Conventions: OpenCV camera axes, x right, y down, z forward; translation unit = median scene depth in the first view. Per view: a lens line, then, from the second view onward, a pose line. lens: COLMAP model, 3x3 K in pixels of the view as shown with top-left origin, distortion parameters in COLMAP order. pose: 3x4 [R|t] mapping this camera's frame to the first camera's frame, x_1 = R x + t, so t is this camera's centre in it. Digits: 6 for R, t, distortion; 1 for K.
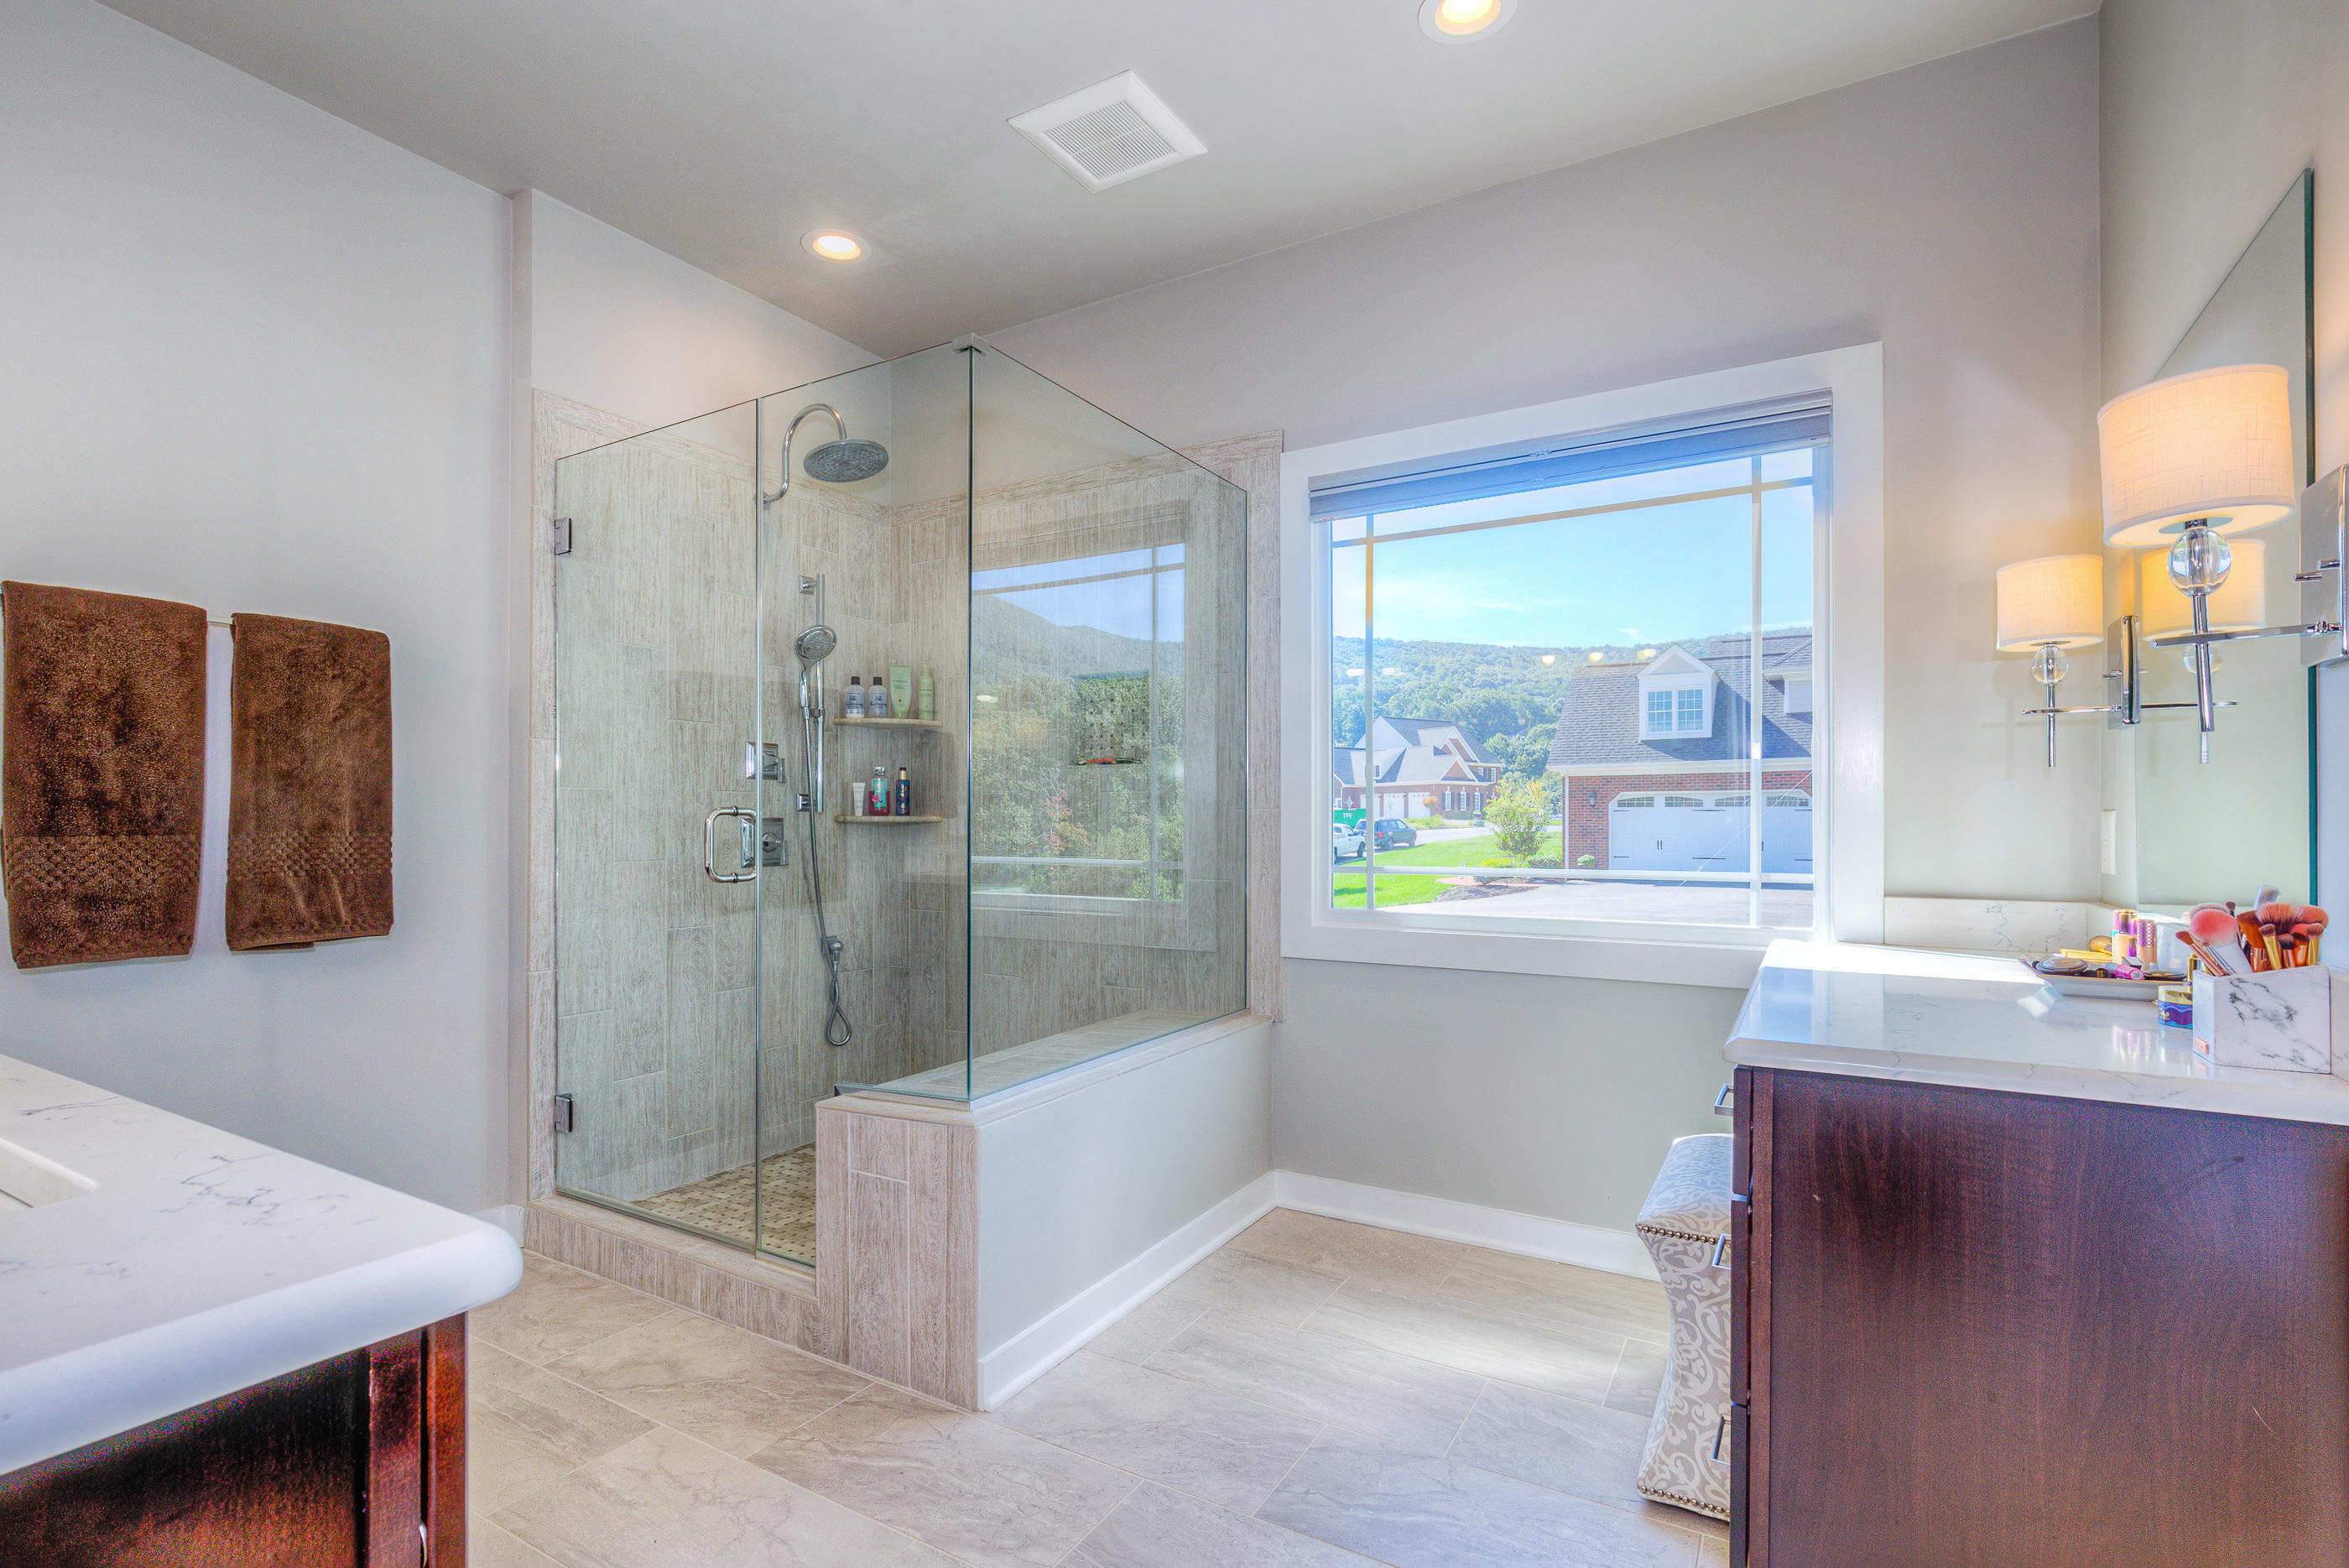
lens RADIAL K [[1070.0, 0, 1187.3], [0, 1070.0, 808.1], [0, 0, 1]] dist [-0.012685, 0.004107]
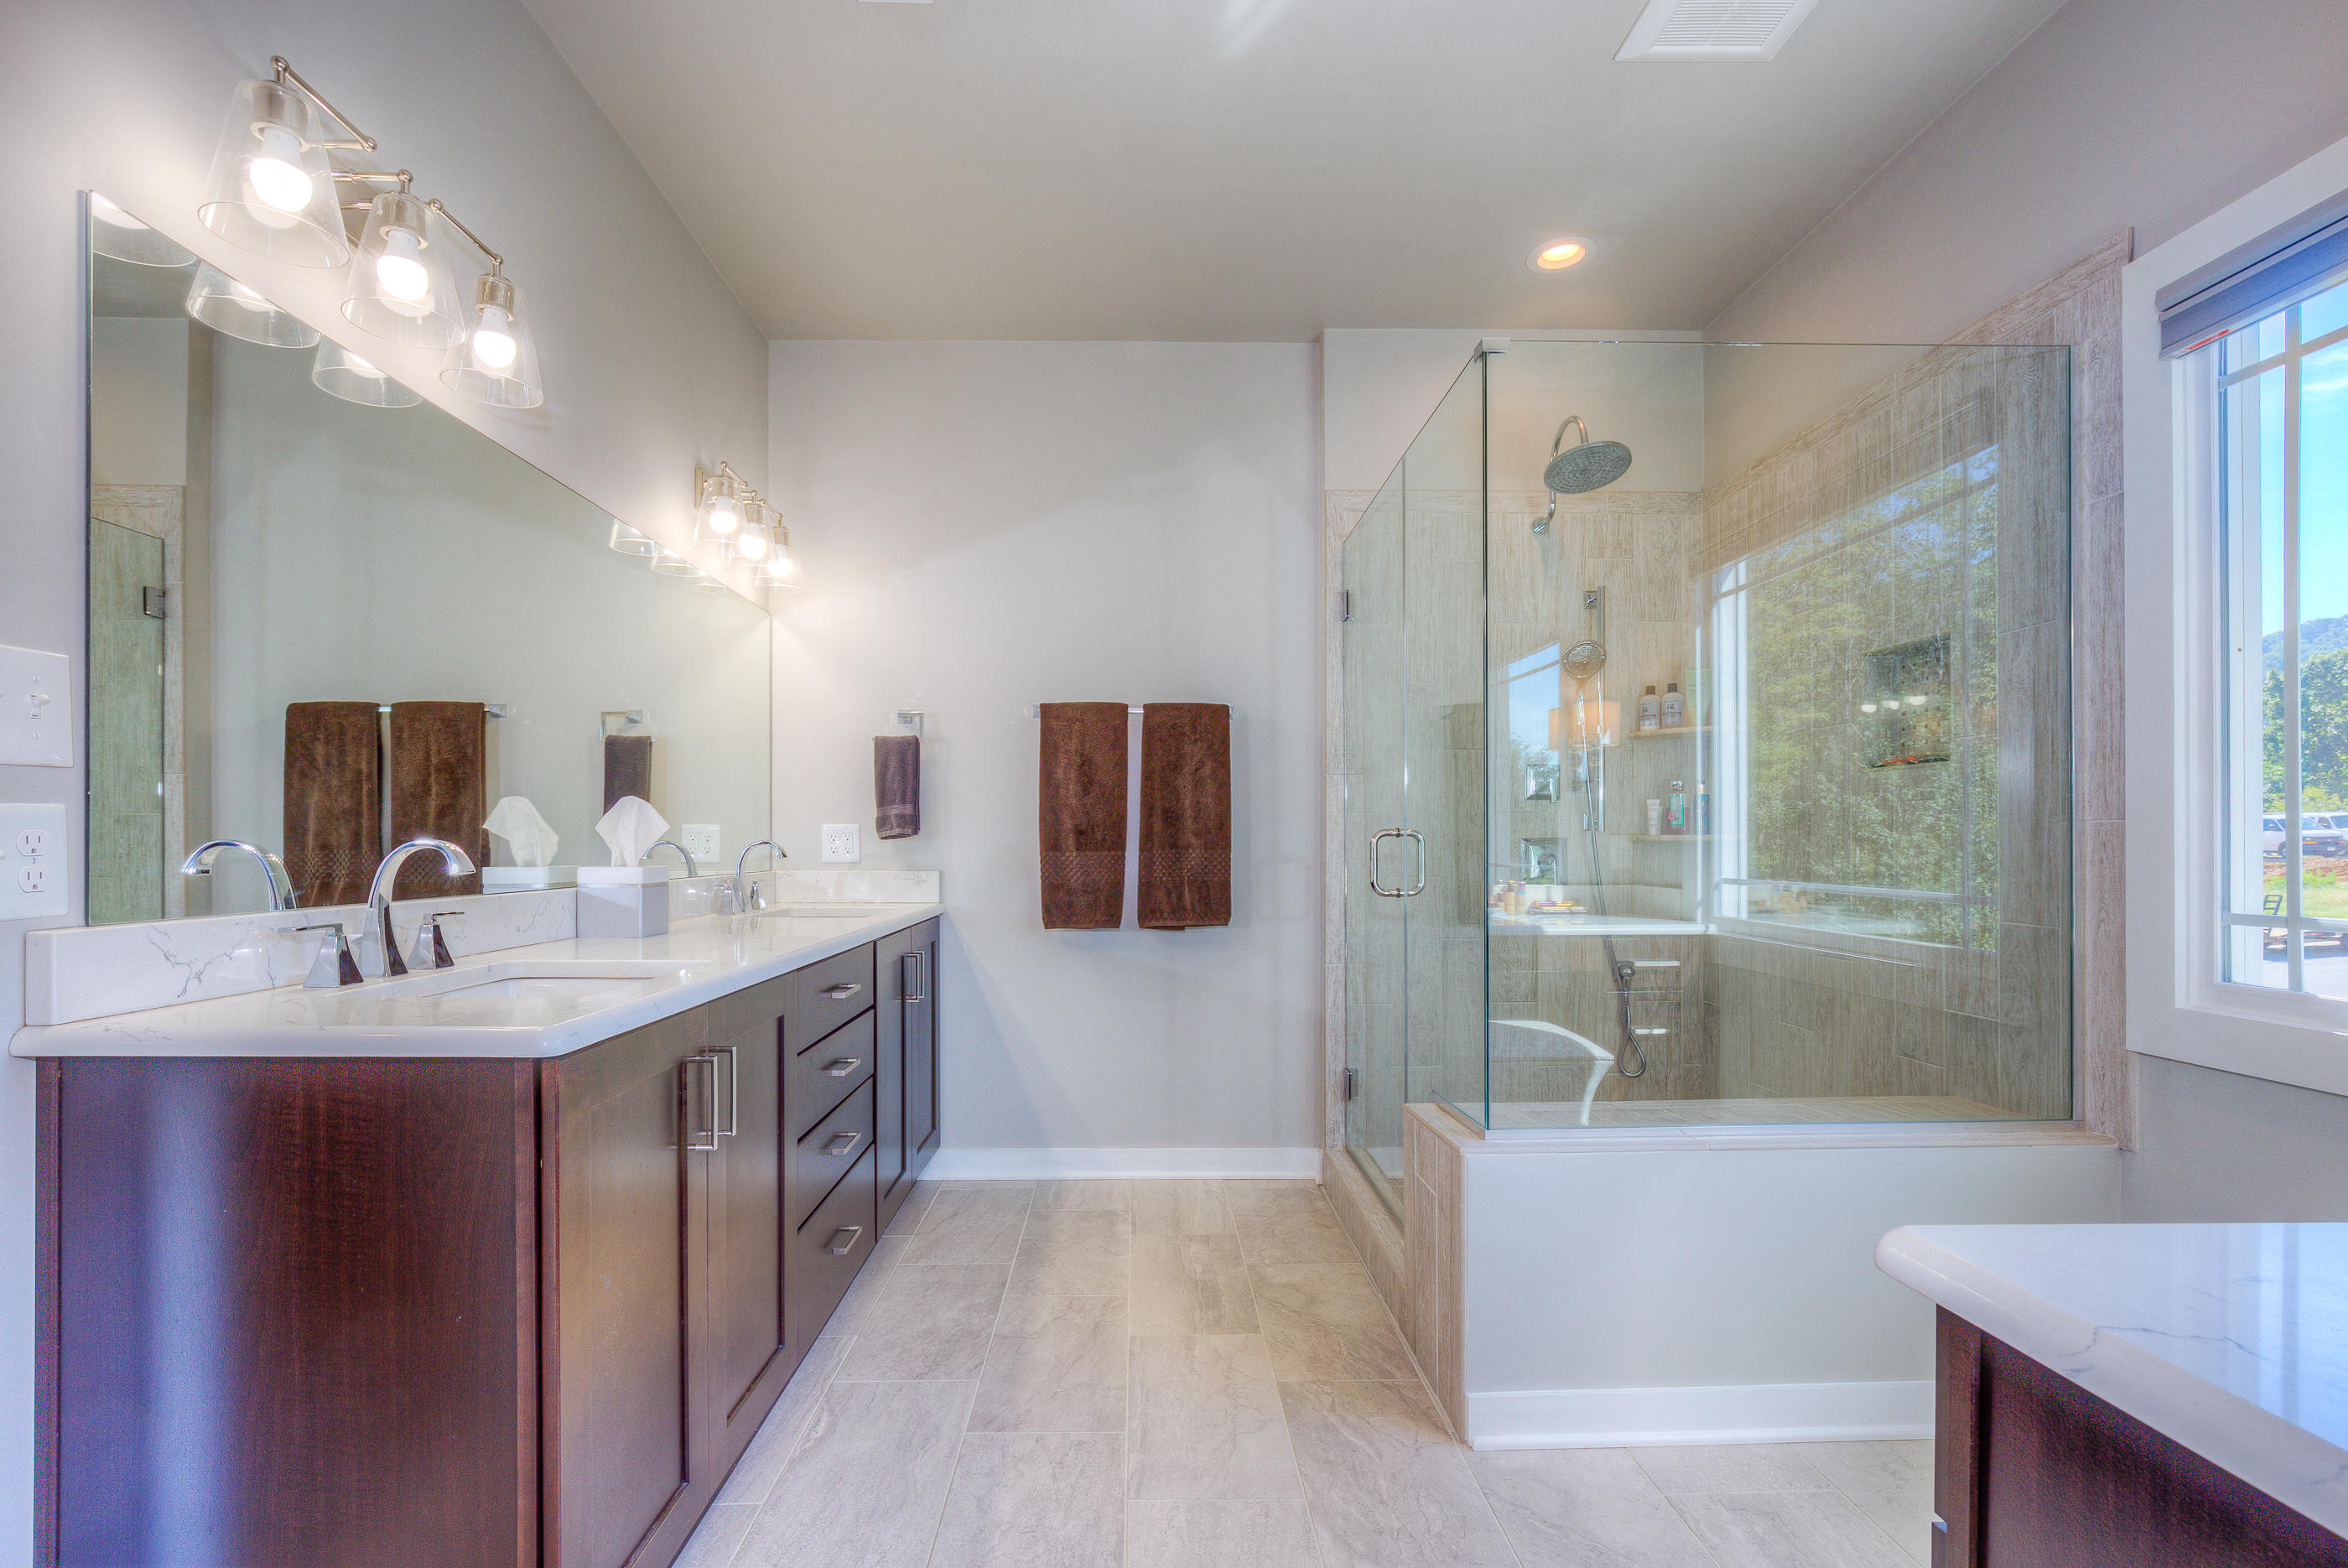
lens RADIAL K [[1108.4, 0, 1166.4], [0, 1108.4, 831.2], [0, 0, 1]] dist [-0.010239, 0.001334]
pose [[0.516717, -0.010275, -0.856095, 0.361266], [0.013213, 0.999905, -0.004027, 0.002594], [0.856055, -0.009231, 0.516803, 0.166320]]
